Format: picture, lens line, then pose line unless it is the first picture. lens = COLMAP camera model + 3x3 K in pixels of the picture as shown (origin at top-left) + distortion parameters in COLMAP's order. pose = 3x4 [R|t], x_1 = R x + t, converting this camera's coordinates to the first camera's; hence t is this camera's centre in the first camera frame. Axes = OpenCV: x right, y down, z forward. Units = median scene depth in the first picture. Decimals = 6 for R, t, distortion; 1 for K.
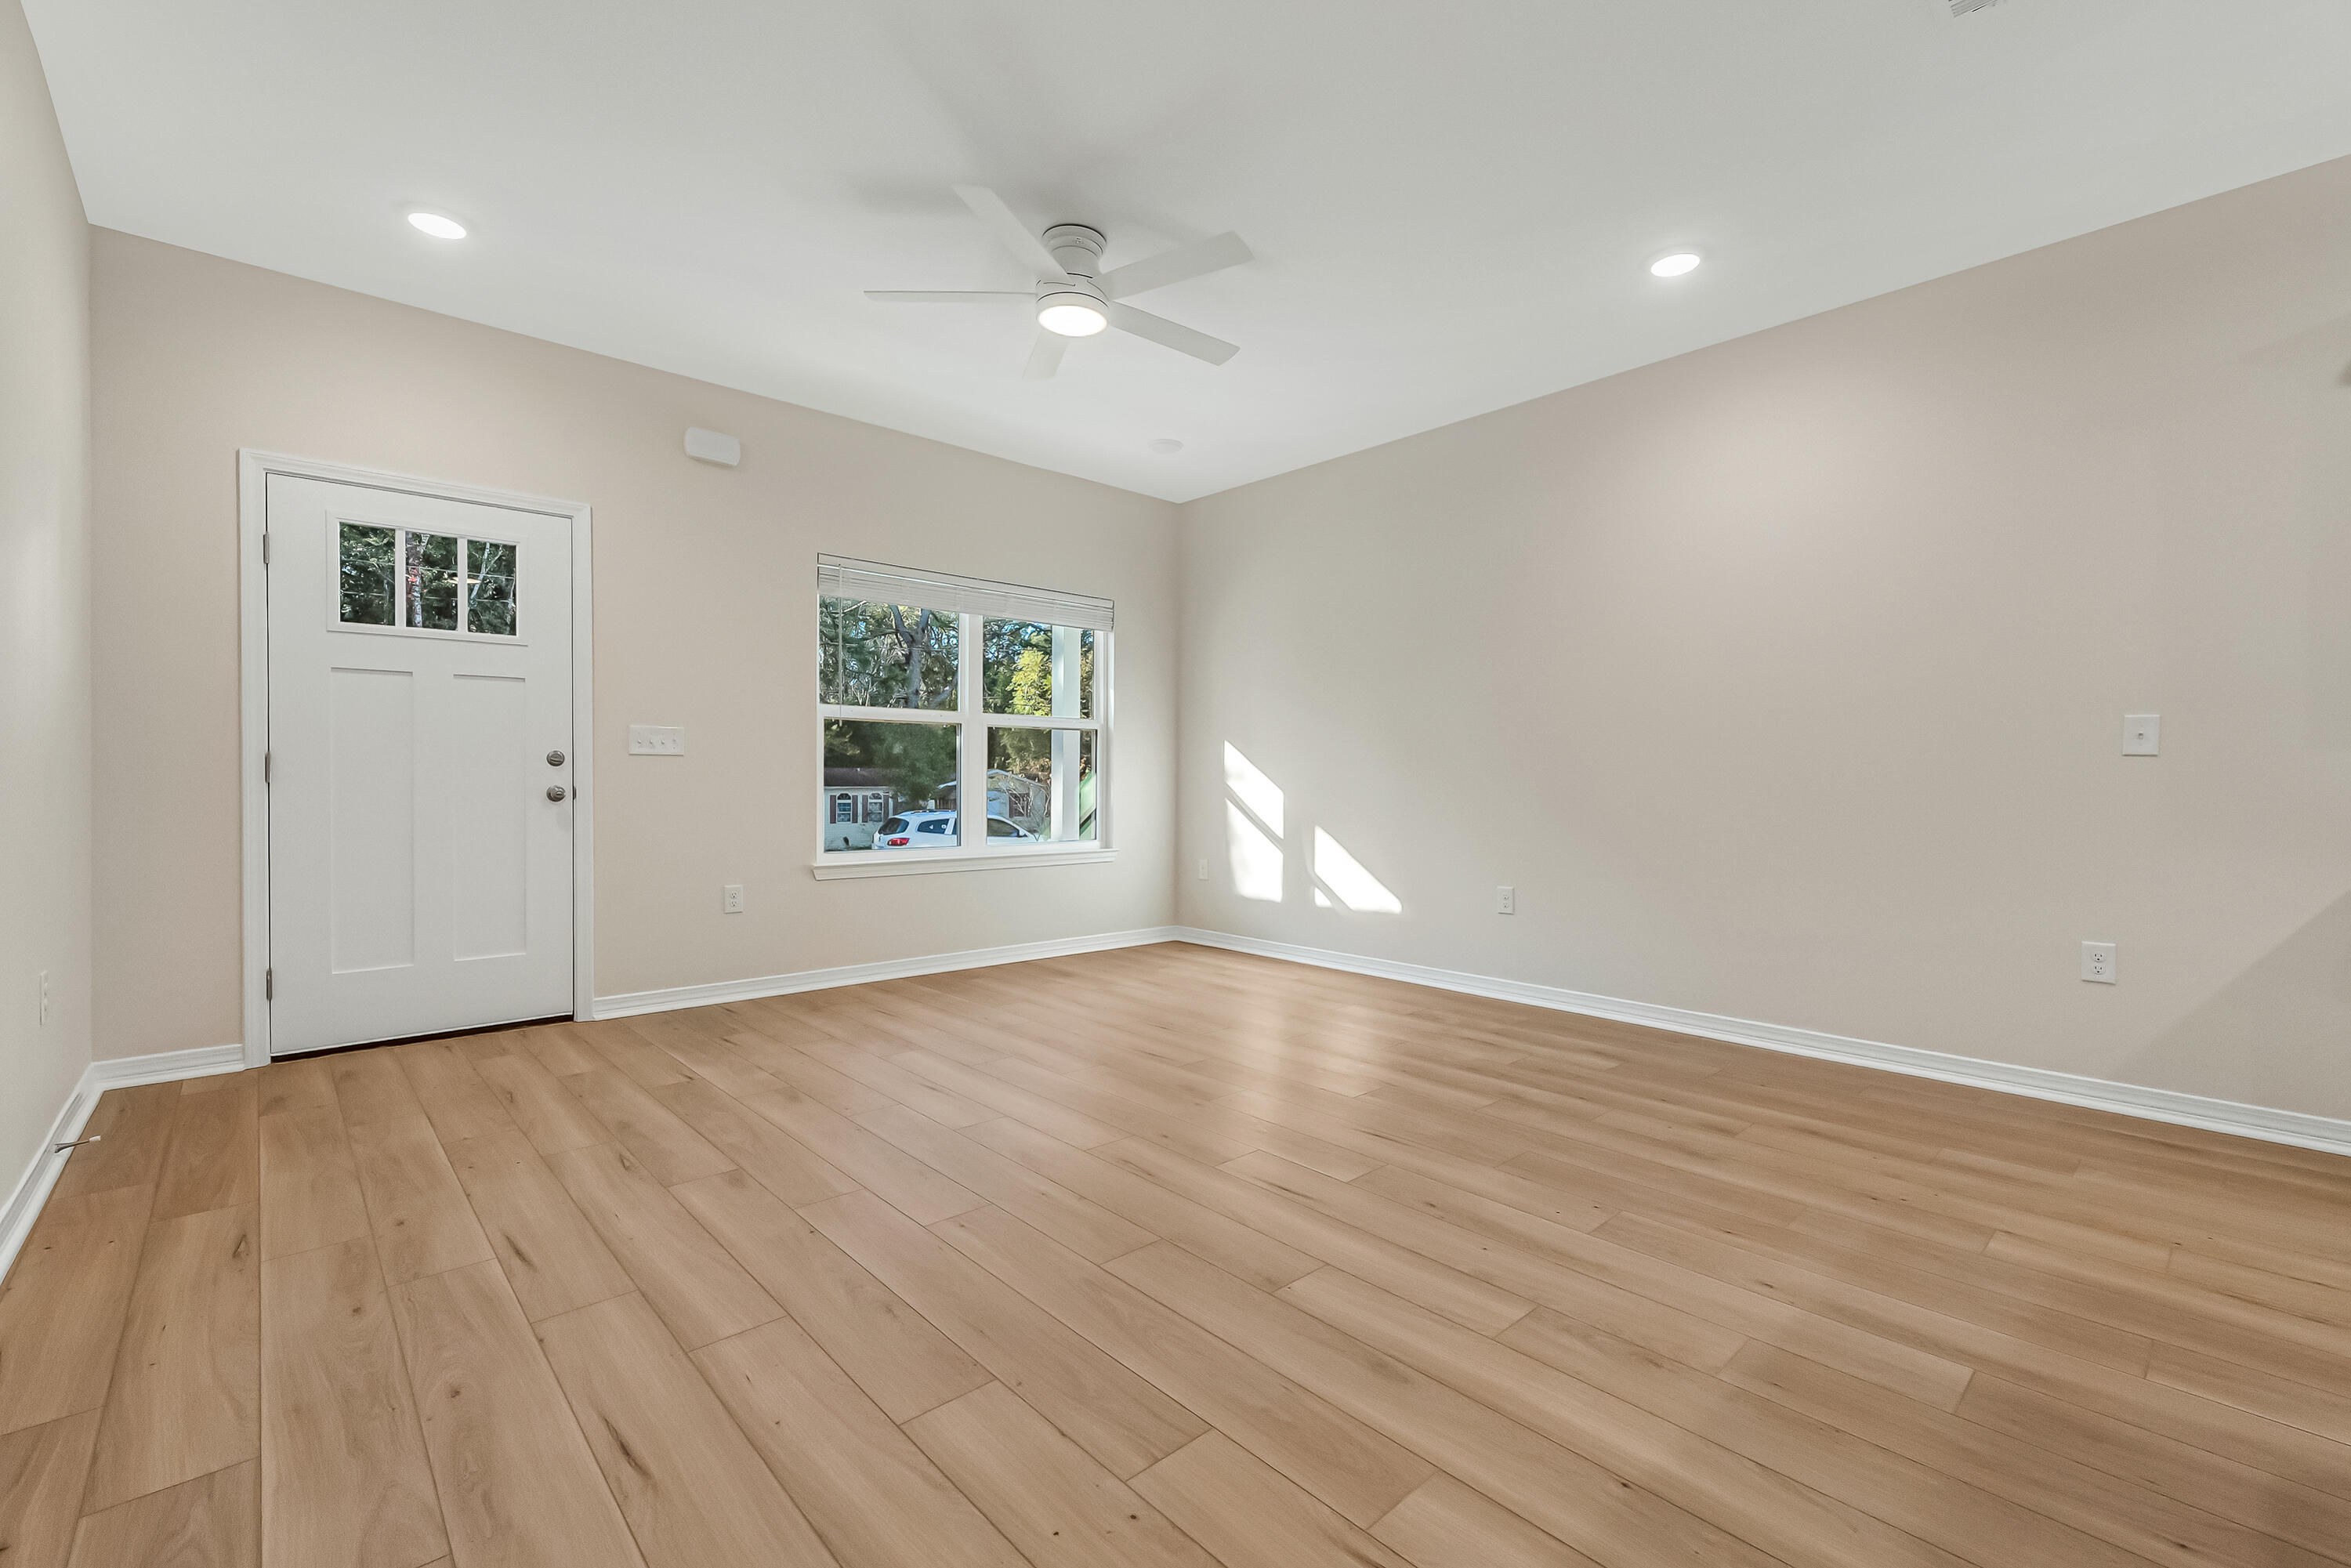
lens RADIAL K [[998.0, 0, 1175.5], [0, 998.0, 784.0], [0, 0, 1]] dist [0.003352, 0.000227]
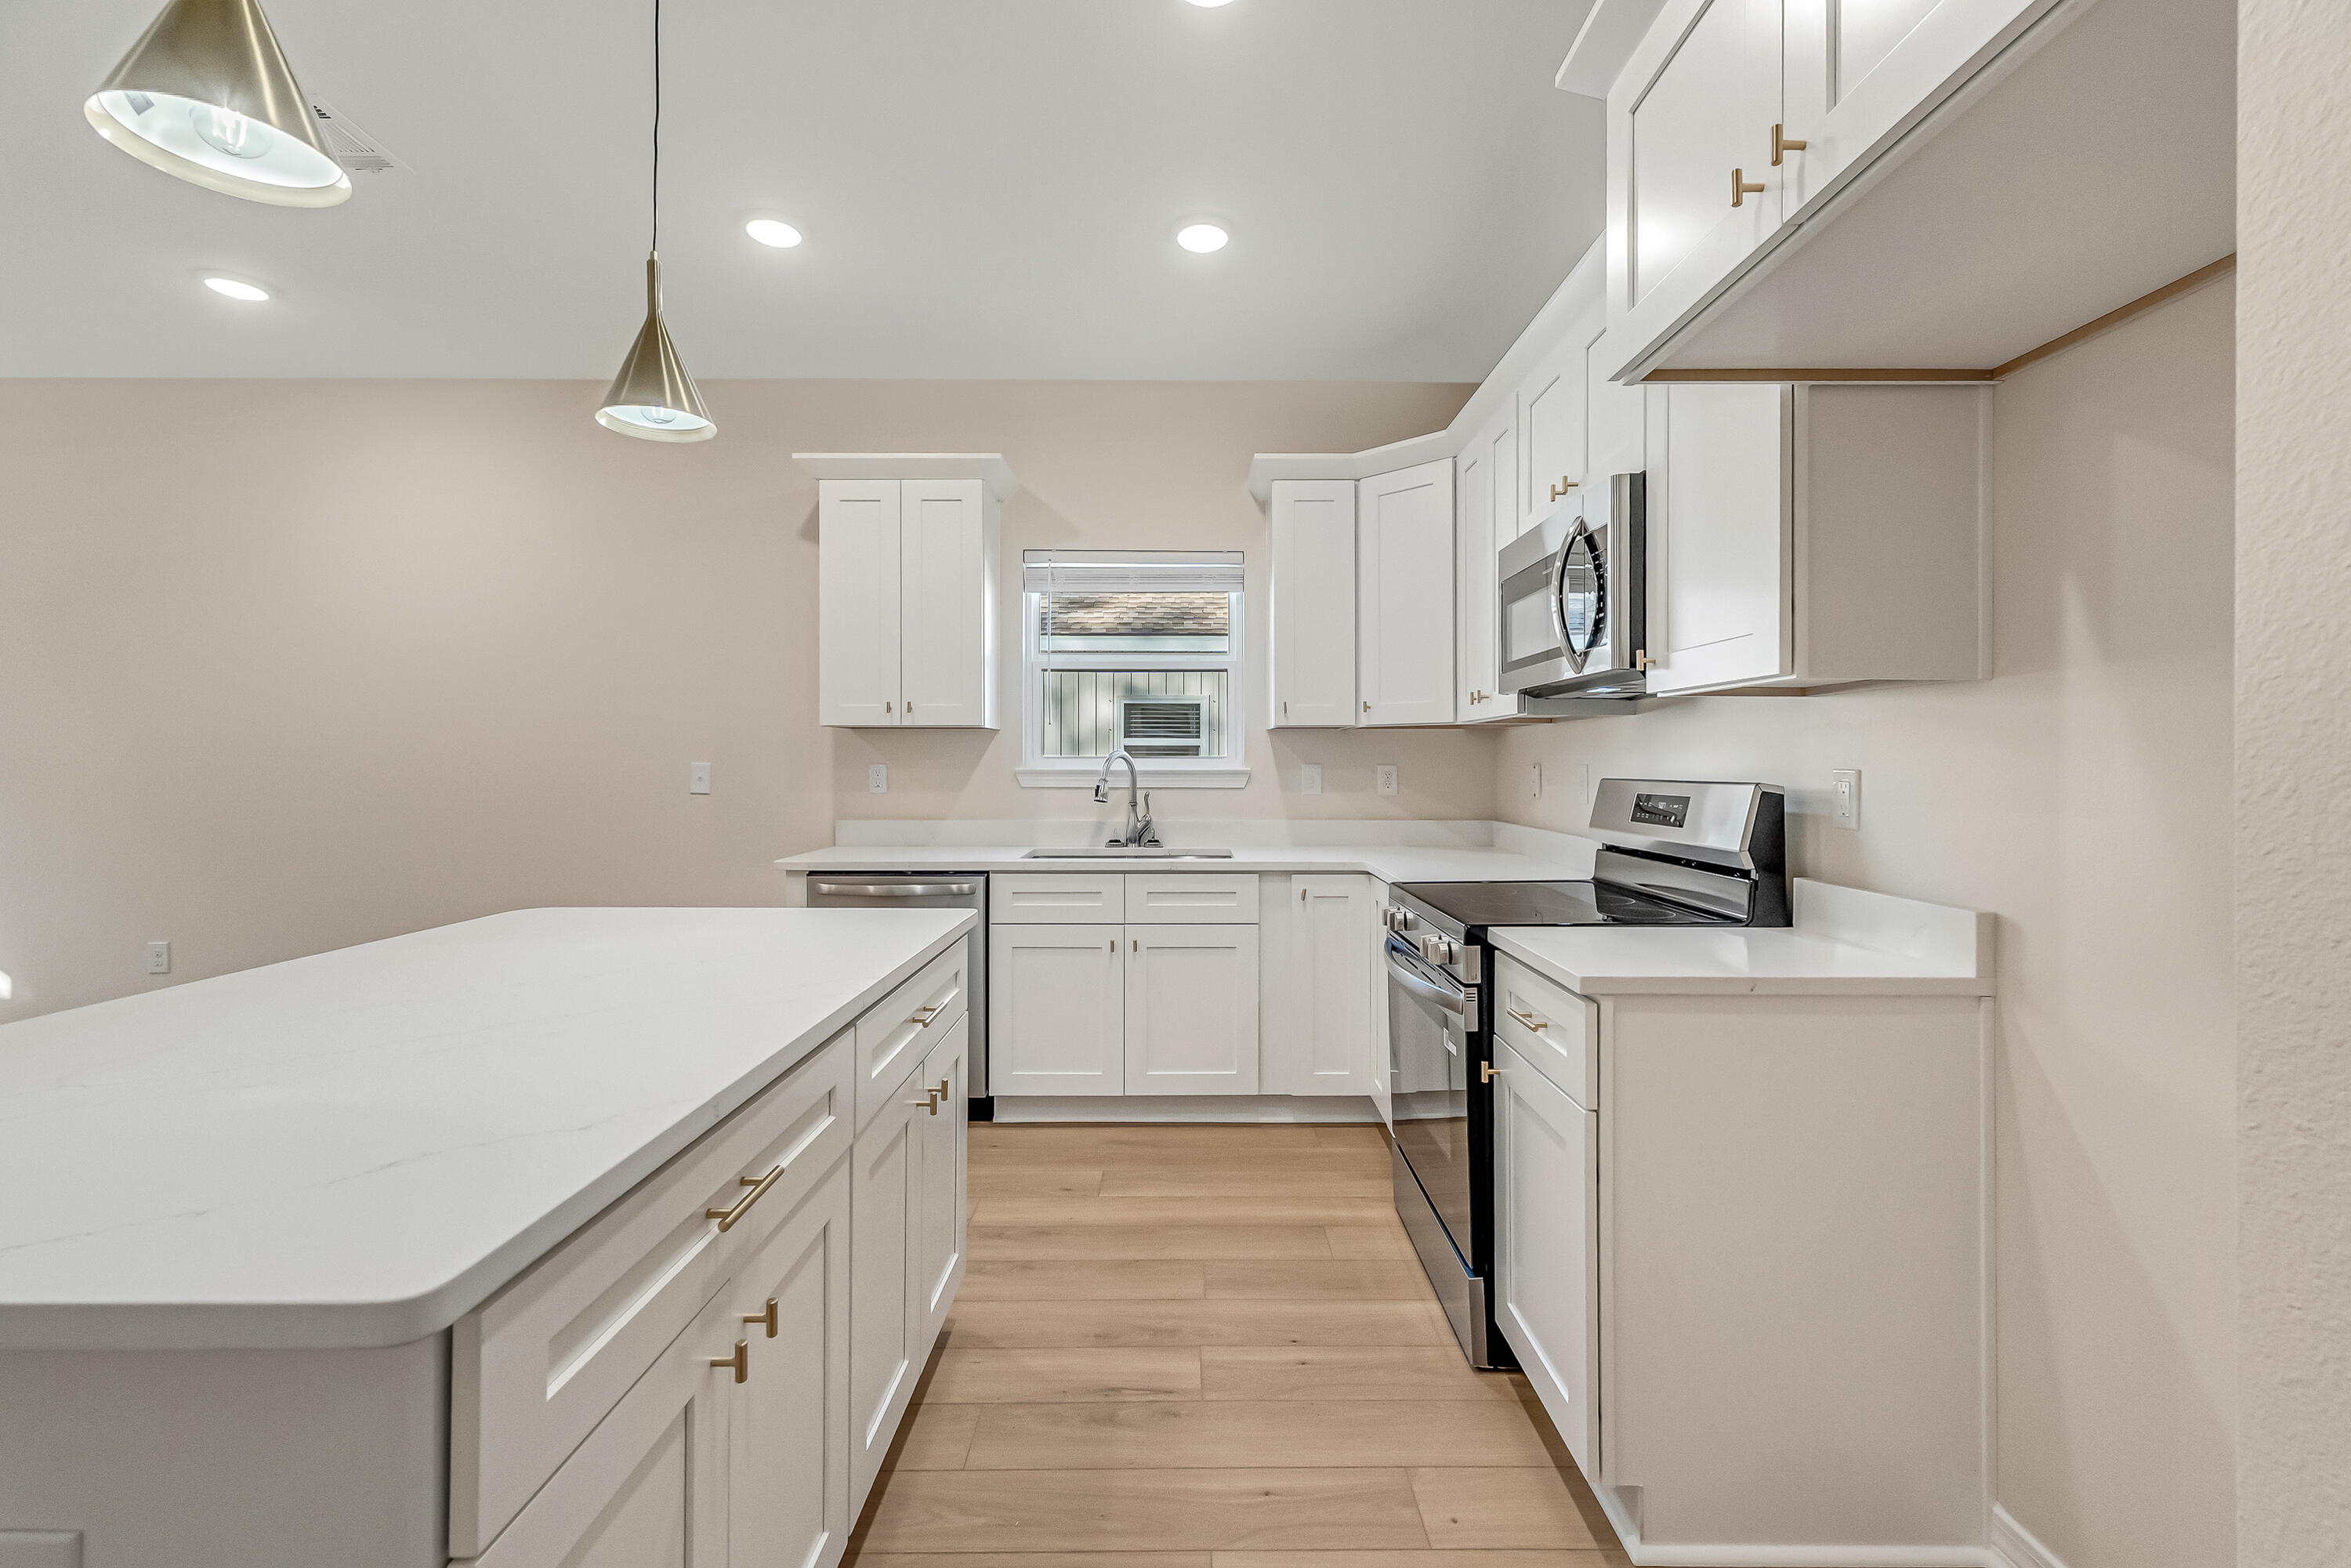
lens RADIAL K [[1000.5, 0, 1190.5], [0, 1000.5, 758.6], [0, 0, 1]] dist [0.002038, 0.000025]
pose [[0.665366, -0.004289, 0.746505, 0.412157], [0.006798, 0.999977, -0.000313, -0.068892], [-0.746486, 0.005283, 0.665380, -0.335260]]
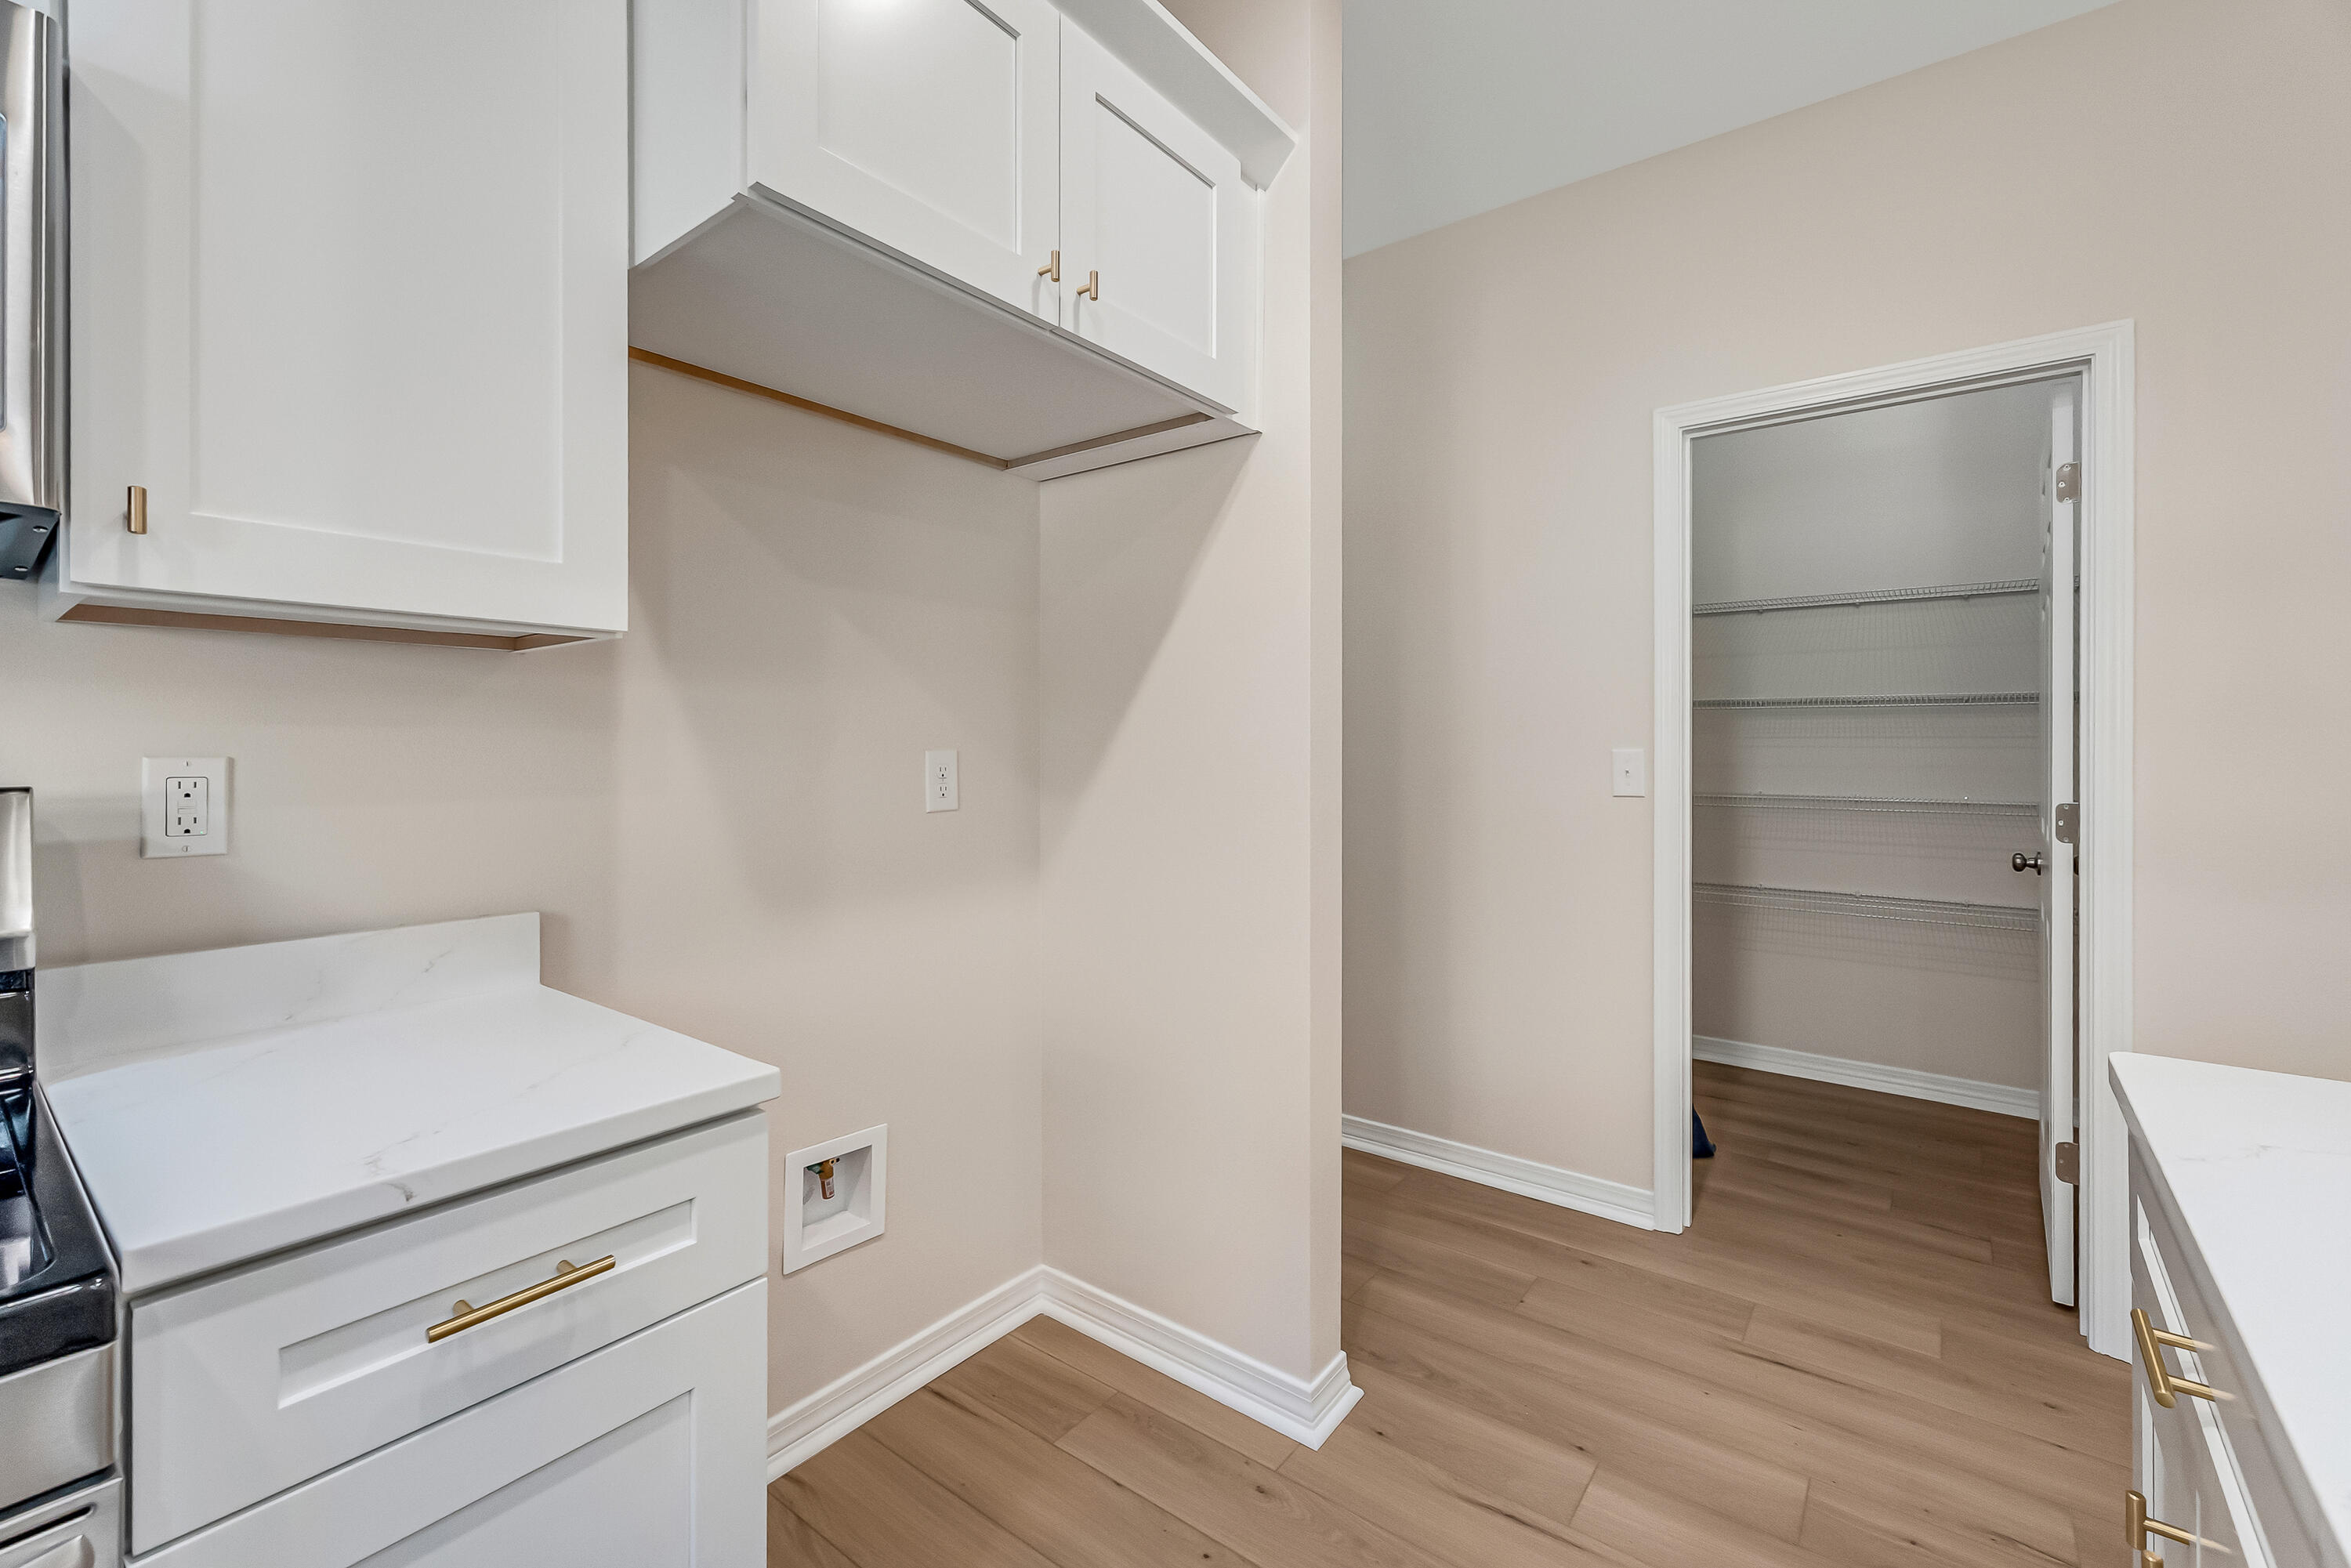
lens RADIAL K [[983.2, 0, 1174.9], [0, 983.2, 750.0], [0, 0, 1]] dist [0.003630, 0.000048]
pose [[-0.985129, -0.005672, -0.171722, 0.841951], [-0.006414, 0.999972, 0.003766, -0.065878], [0.171695, 0.004811, -0.985138, 0.192196]]
